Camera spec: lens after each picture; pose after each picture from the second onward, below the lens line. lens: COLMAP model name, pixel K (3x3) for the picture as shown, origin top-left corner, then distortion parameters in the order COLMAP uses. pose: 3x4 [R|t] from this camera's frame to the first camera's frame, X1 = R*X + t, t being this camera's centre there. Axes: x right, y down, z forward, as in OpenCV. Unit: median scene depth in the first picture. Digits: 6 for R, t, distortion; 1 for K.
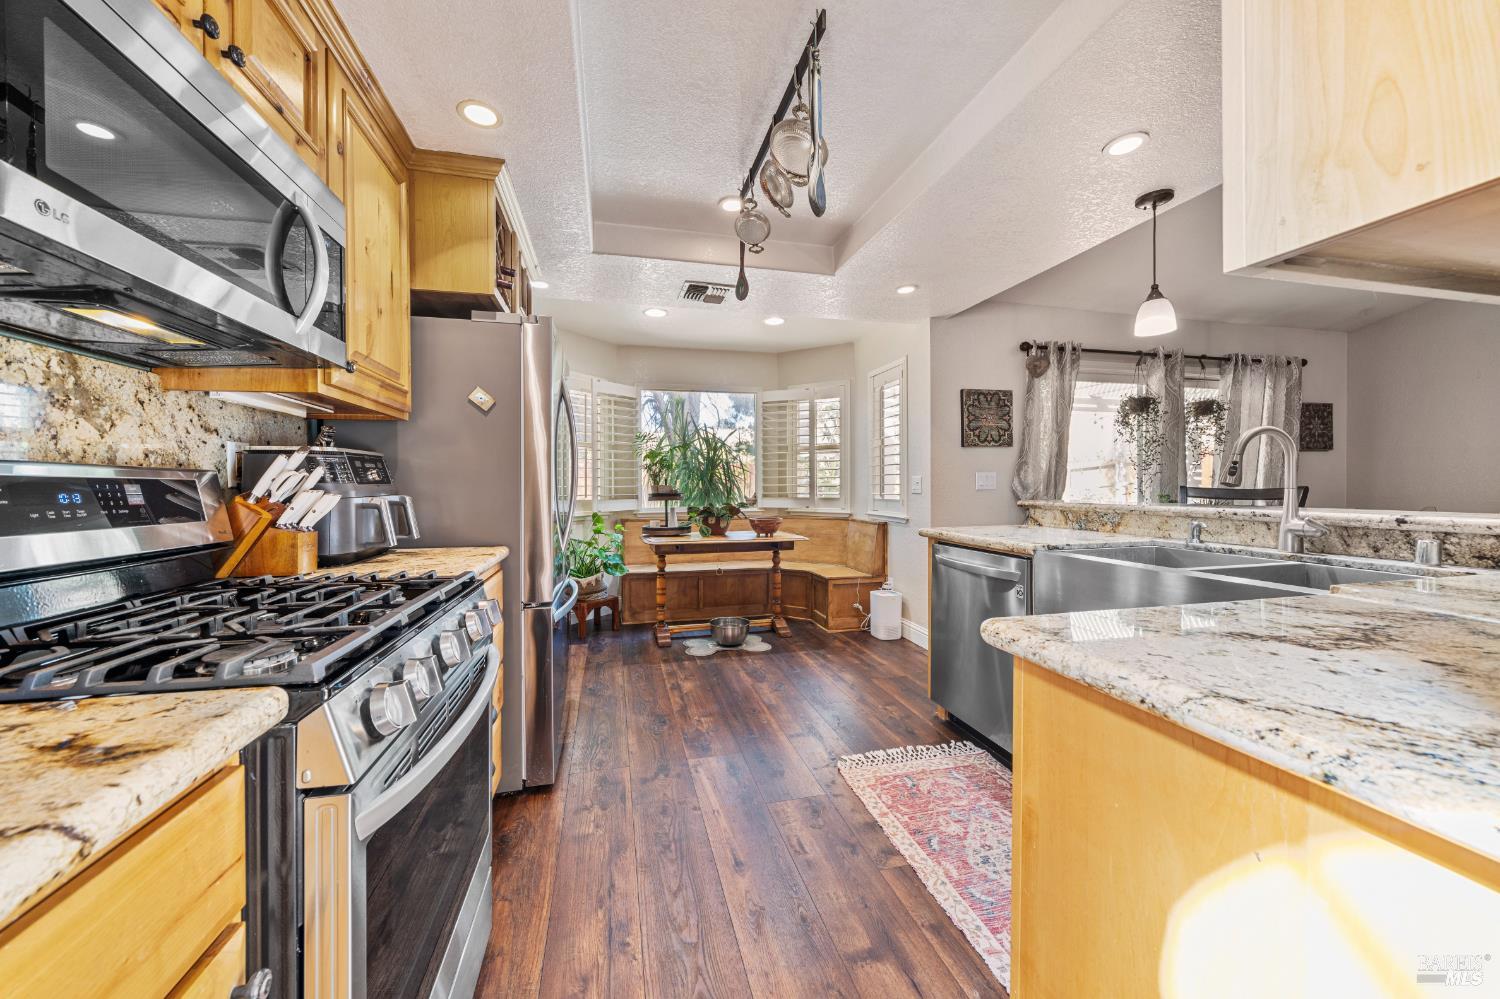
lens RADIAL K [[519.7, 0, 736.4], [0, 519.7, 489.9], [0, 0, 1]] dist [-0.002944, -0.000159]
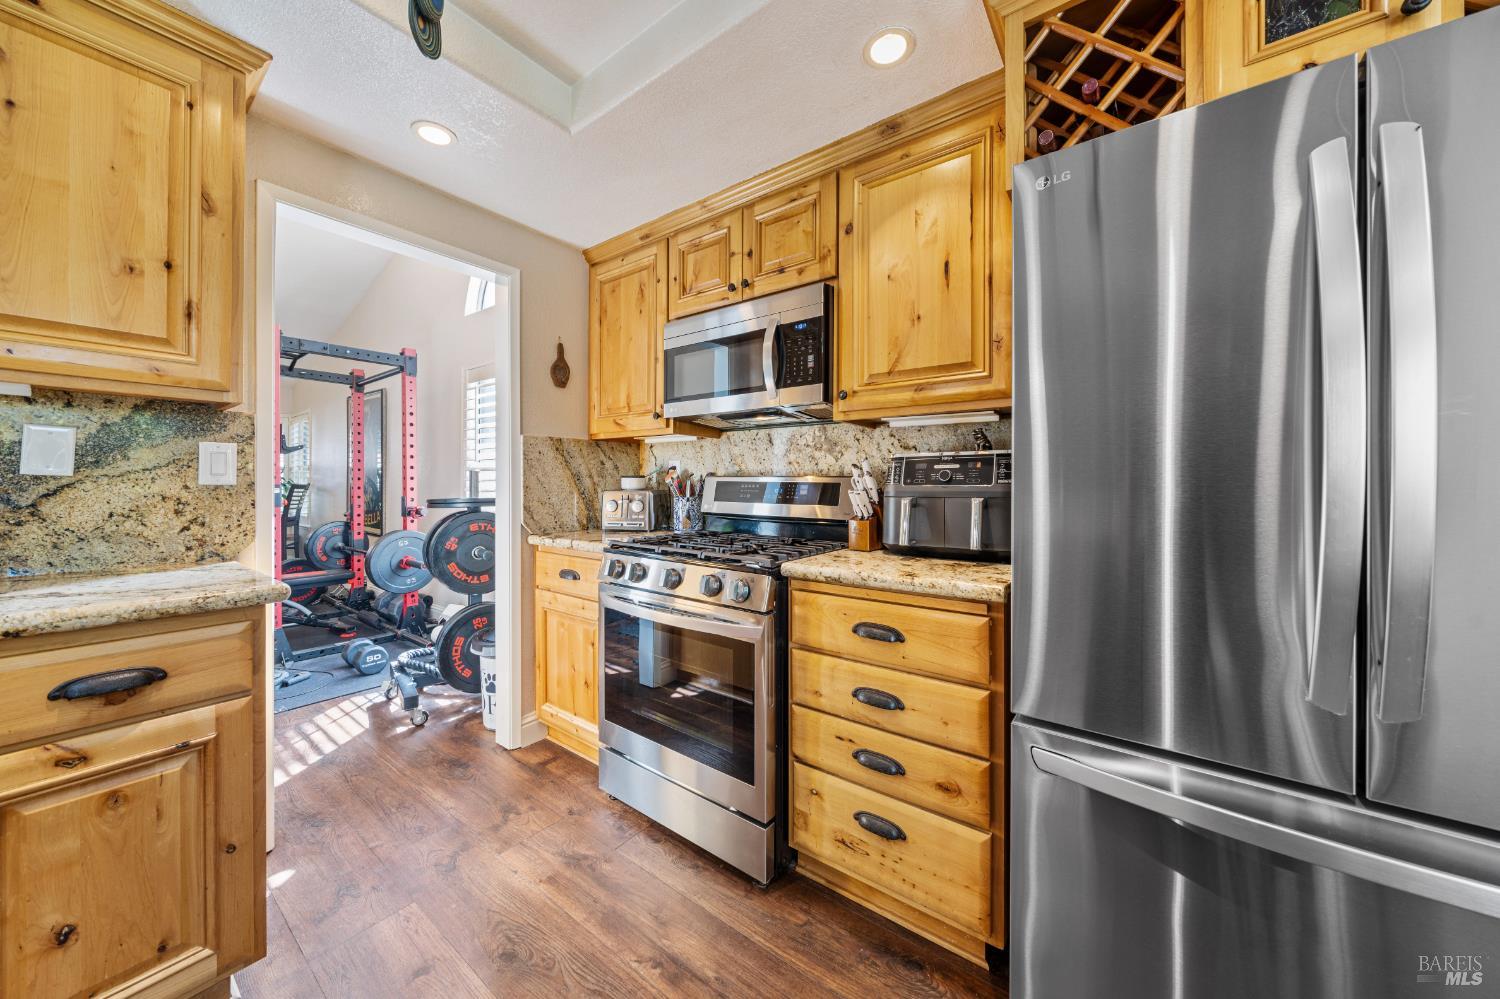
lens RADIAL K [[519.7, 0, 748.7], [0, 519.7, 482.2], [0, 0, 1]] dist [-0.002944, -0.000159]
pose [[-0.770518, -0.000416, -0.637419, 0.337436], [-0.006184, 0.999958, 0.006822, -0.031452], [0.637389, 0.009198, -0.770487, 2.296713]]
